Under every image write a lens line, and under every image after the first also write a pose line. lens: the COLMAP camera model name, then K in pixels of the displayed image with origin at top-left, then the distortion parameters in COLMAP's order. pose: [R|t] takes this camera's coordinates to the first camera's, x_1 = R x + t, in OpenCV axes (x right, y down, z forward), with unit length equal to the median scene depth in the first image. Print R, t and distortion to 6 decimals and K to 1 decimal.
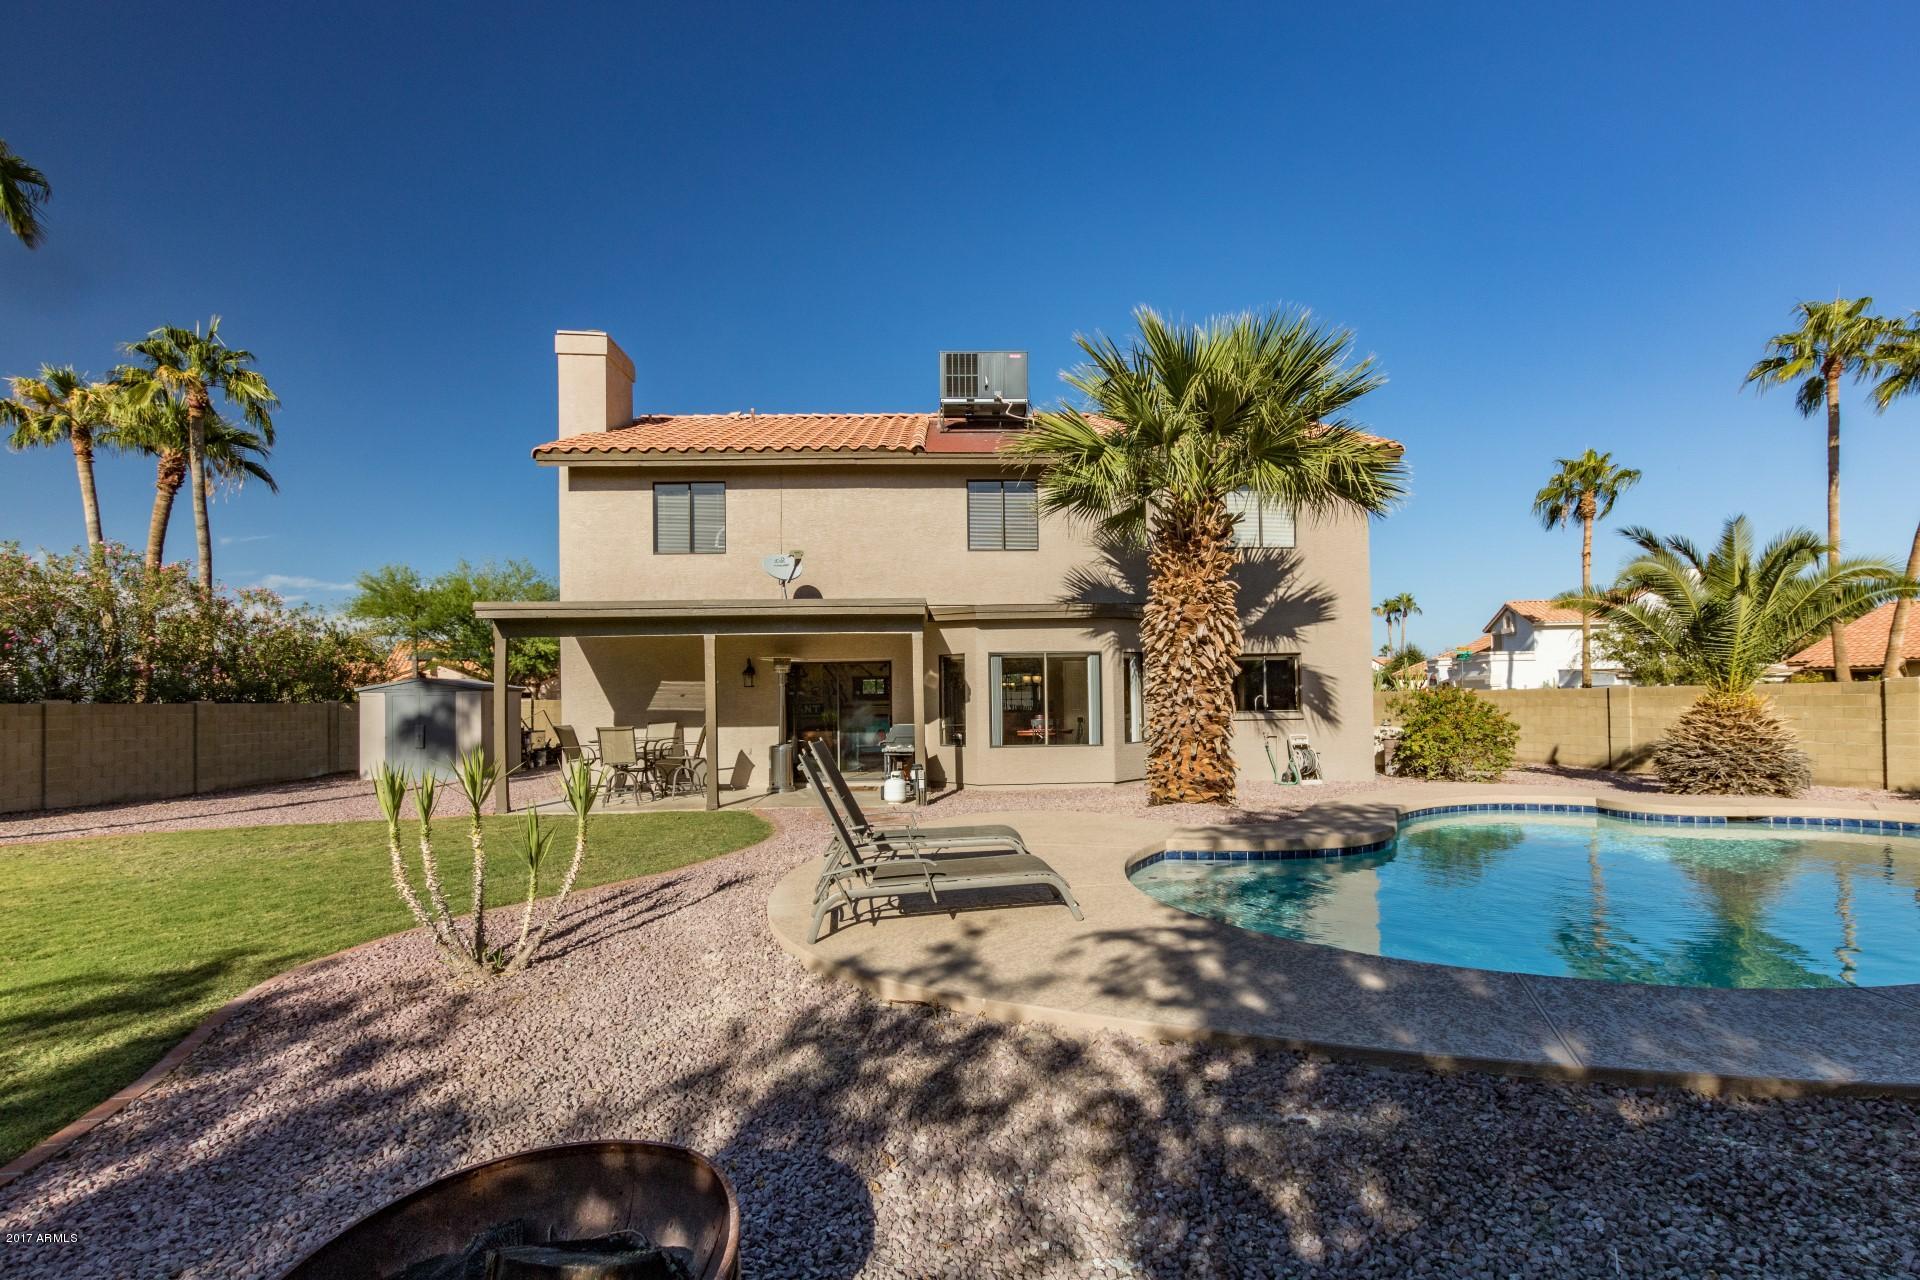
lens RADIAL K [[871.0, 0, 981.7], [0, 871.0, 678.8], [0, 0, 1]] dist [0.001980, -0.000387]
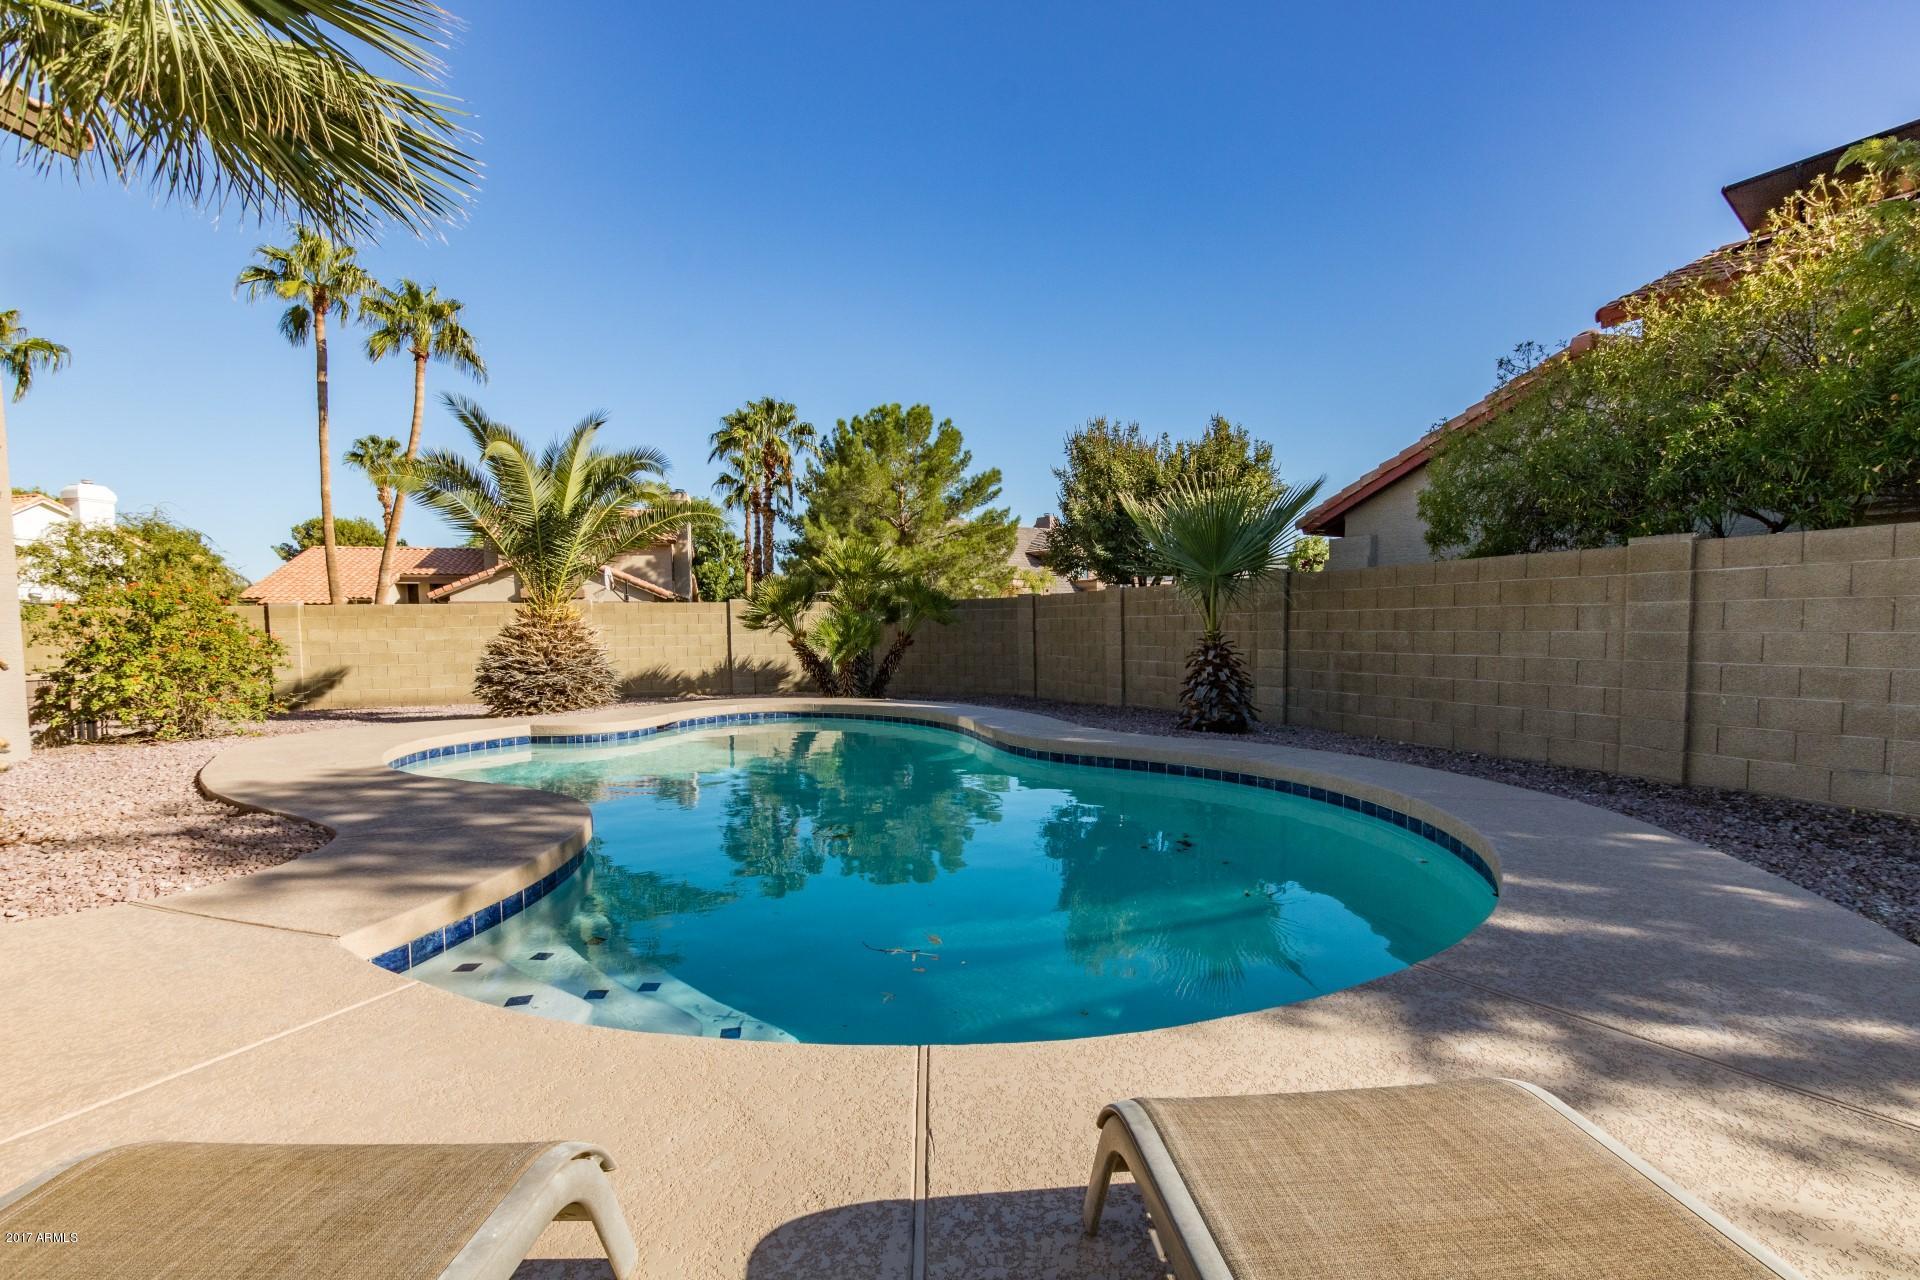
lens RADIAL K [[874.2, 0, 980.1], [0, 874.2, 678.6], [0, 0, 1]] dist [0.001215, -0.000462]
pose [[0.026672, -0.047626, 0.998509, -0.063843], [-0.011505, 0.998784, 0.047946, 0.039065], [-0.999578, -0.012766, 0.026091, 0.435473]]
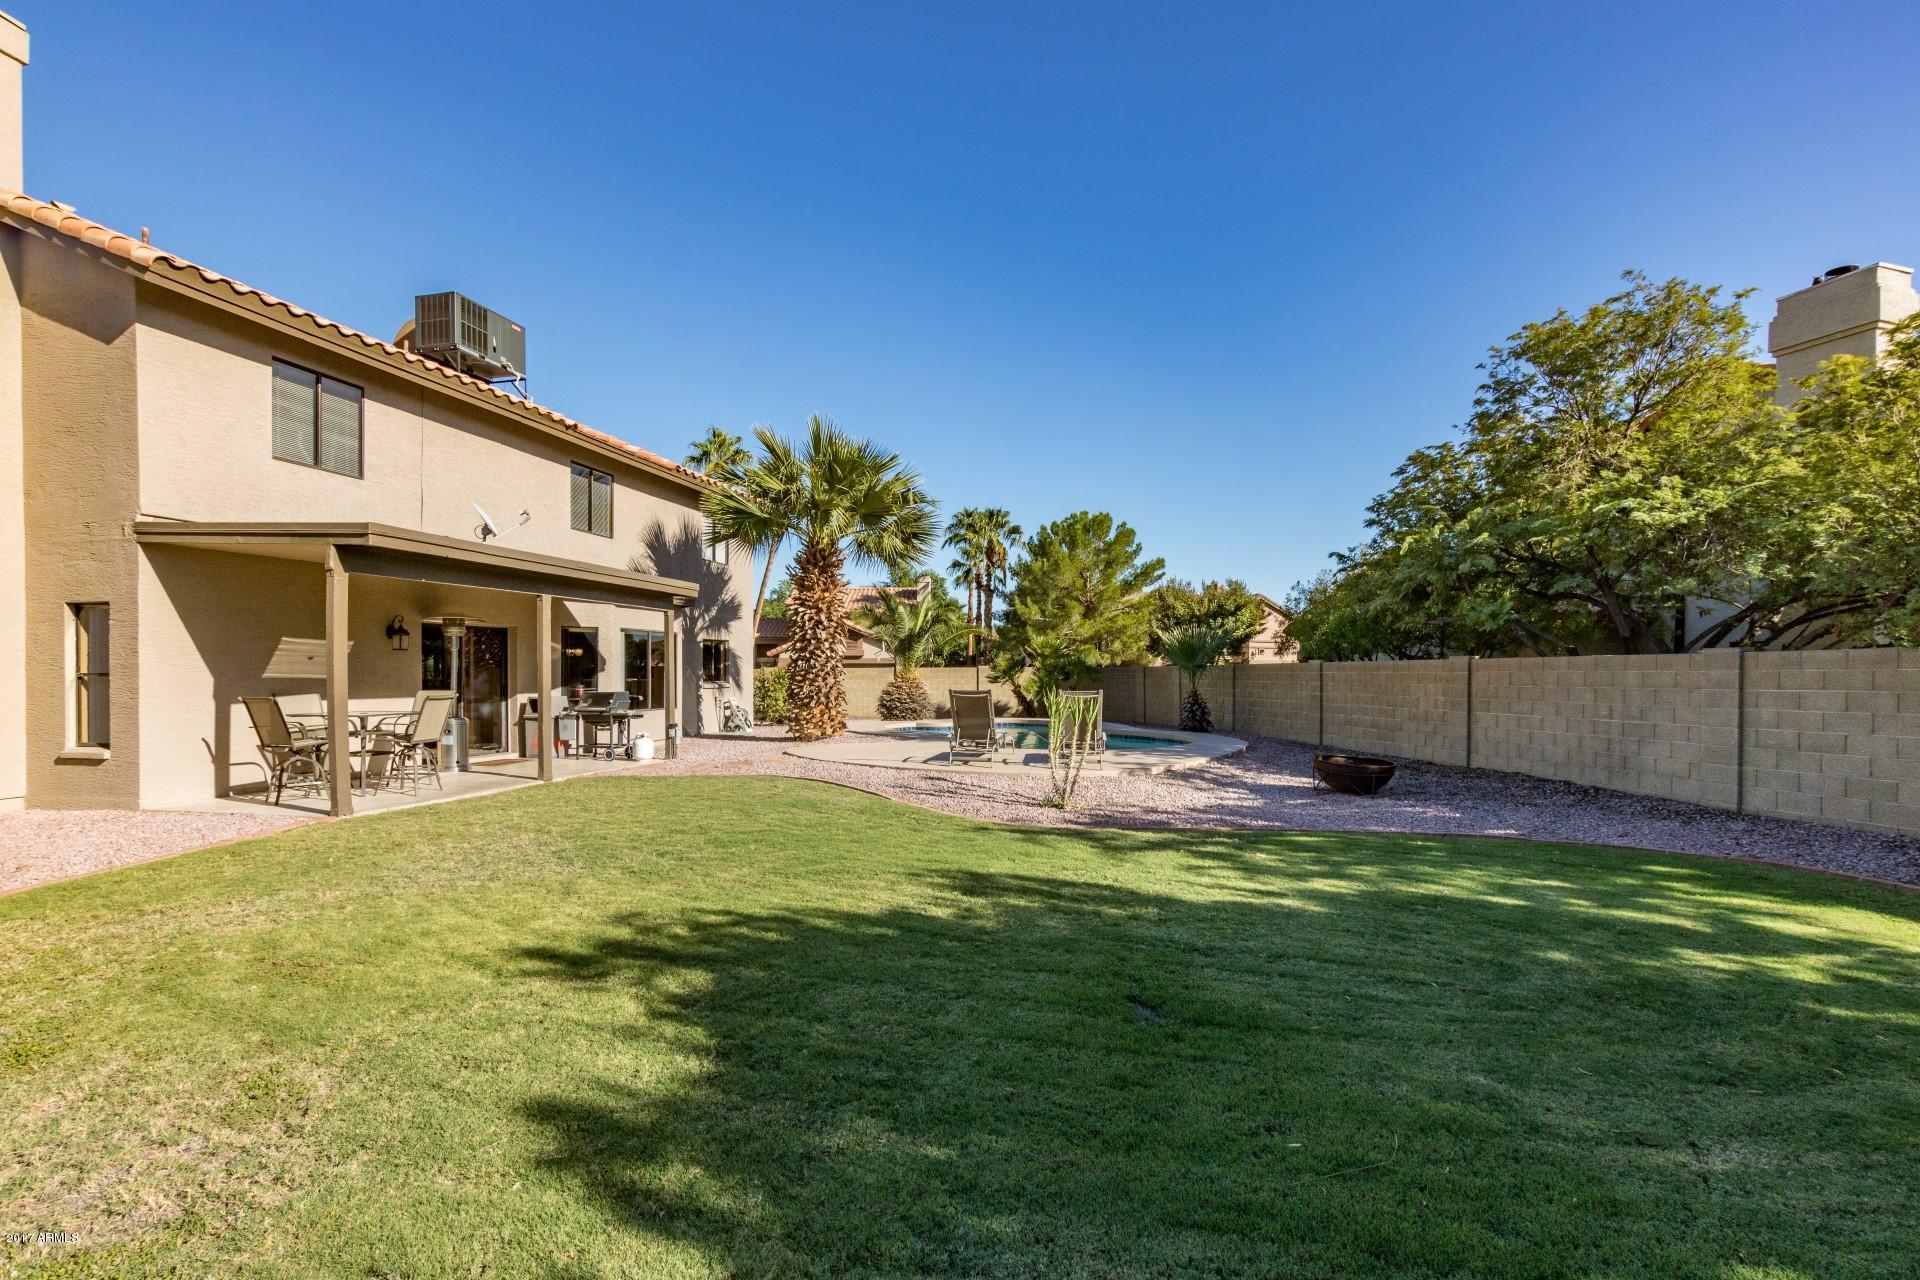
lens RADIAL K [[874.2, 0, 980.1], [0, 874.2, 678.6], [0, 0, 1]] dist [0.001215, -0.000462]
pose [[0.252486, 0.005917, 0.967582, -0.945170], [-0.023149, 0.999732, -0.000073, 0.023581], [-0.967324, -0.022380, 0.252556, 0.263381]]
